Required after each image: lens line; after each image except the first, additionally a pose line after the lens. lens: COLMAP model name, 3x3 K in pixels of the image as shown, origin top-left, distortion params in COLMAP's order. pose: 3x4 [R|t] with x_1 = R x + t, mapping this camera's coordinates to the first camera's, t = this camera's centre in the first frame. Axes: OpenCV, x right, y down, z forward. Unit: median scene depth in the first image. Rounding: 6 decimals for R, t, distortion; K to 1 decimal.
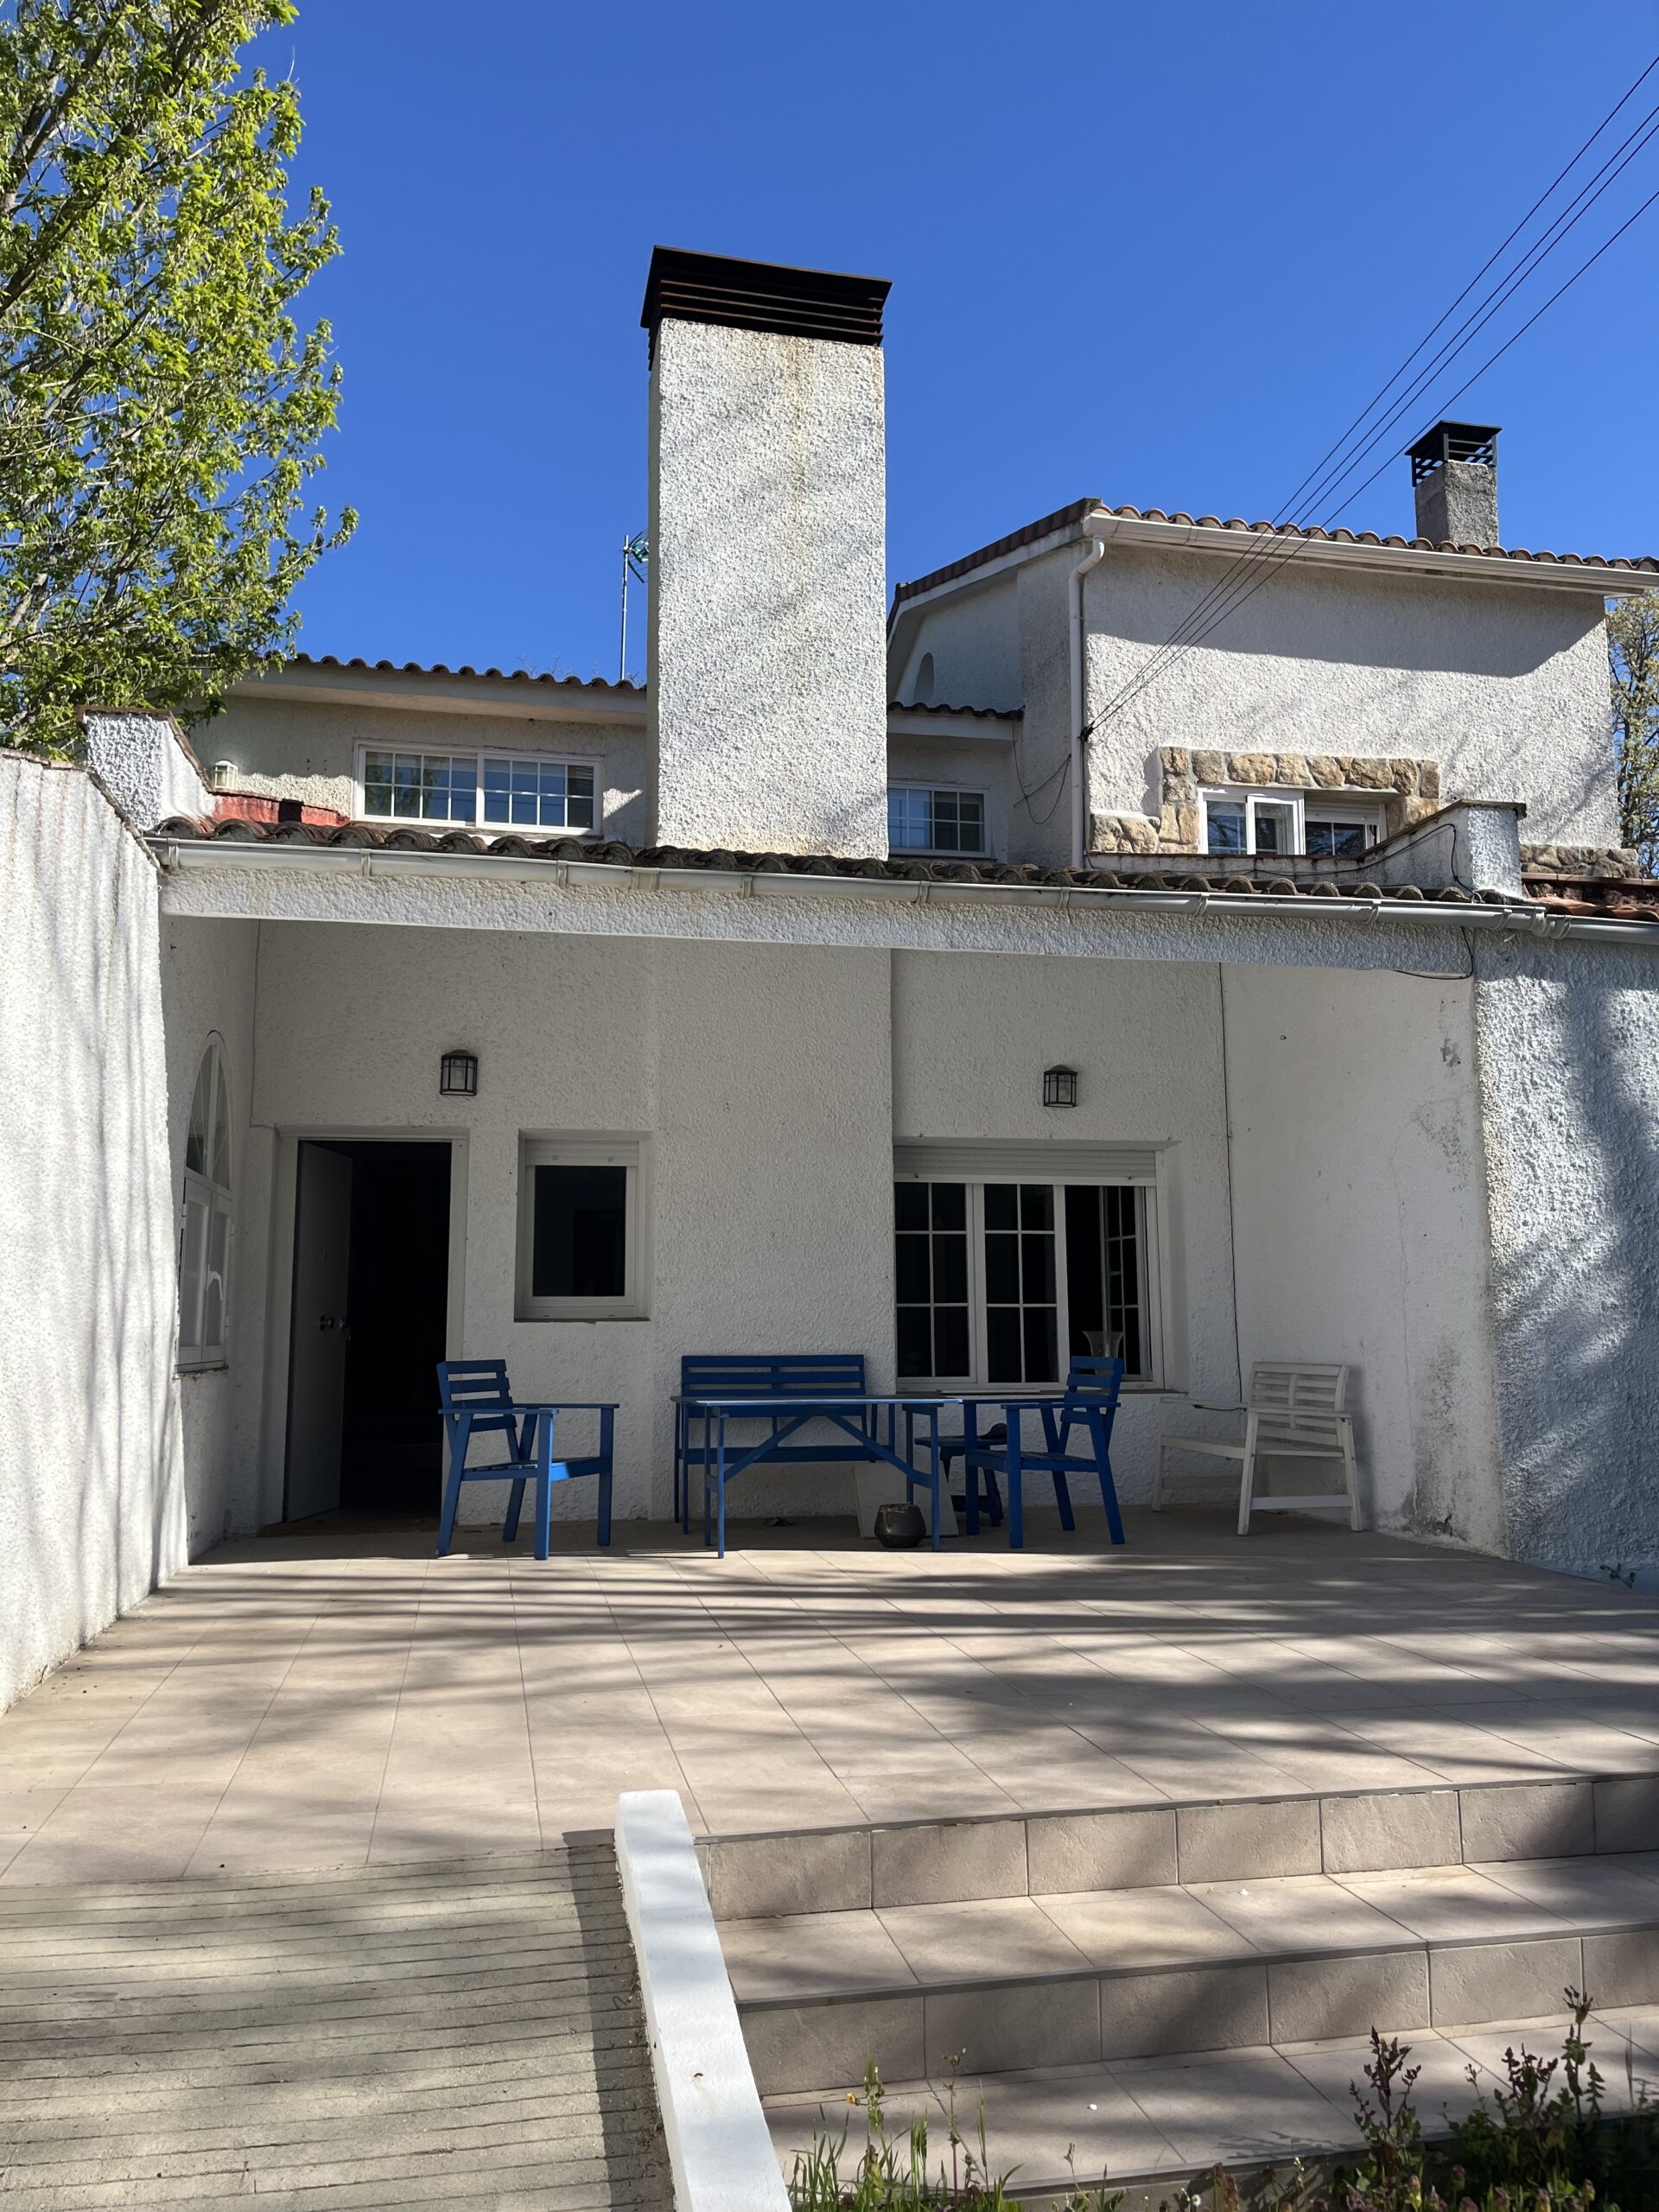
lens RADIAL K [[1727.3, 0, 843.6], [0, 1727.3, 1114.3], [0, 0, 1]] dist [0.071121, -0.115680]
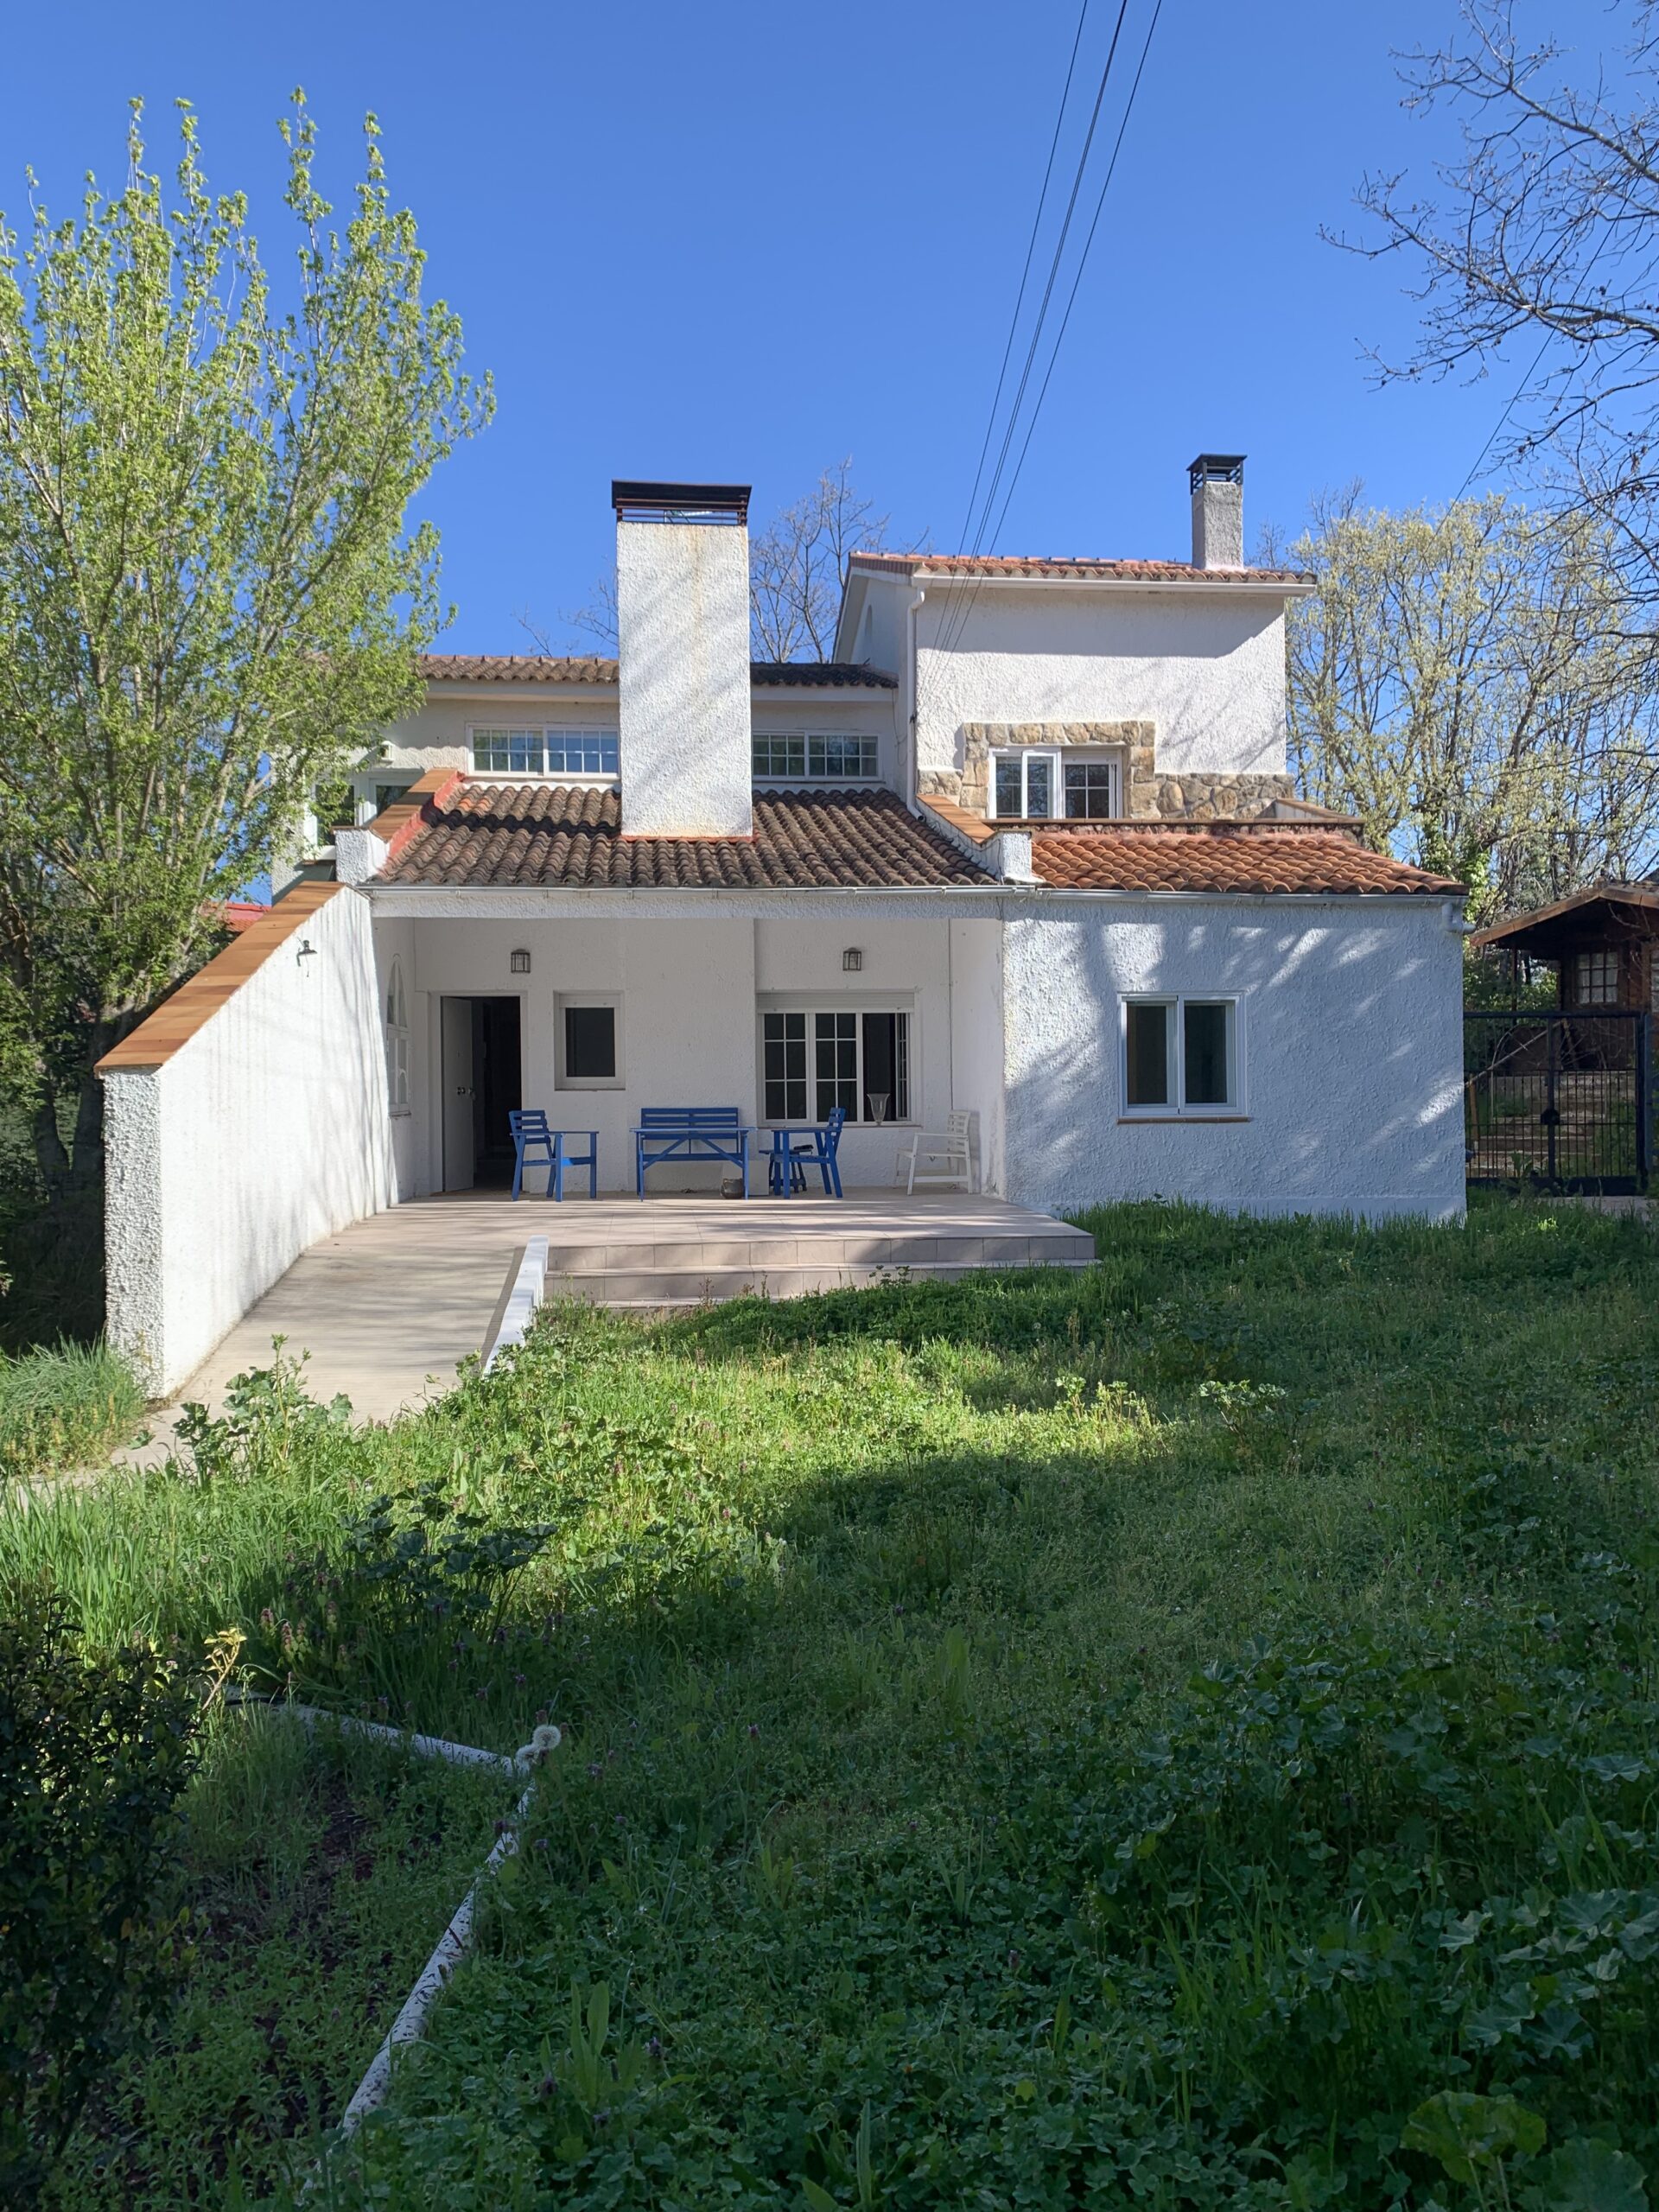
lens RADIAL K [[1664.0, 0, 821.5], [0, 1664.0, 1108.4], [0, 0, 1]] dist [0.088144, -0.078553]
pose [[0.995620, -0.003283, -0.093436, 0.260538], [0.016349, 0.990099, 0.139413, -0.106874], [0.092054, -0.140330, 0.985816, -0.748549]]
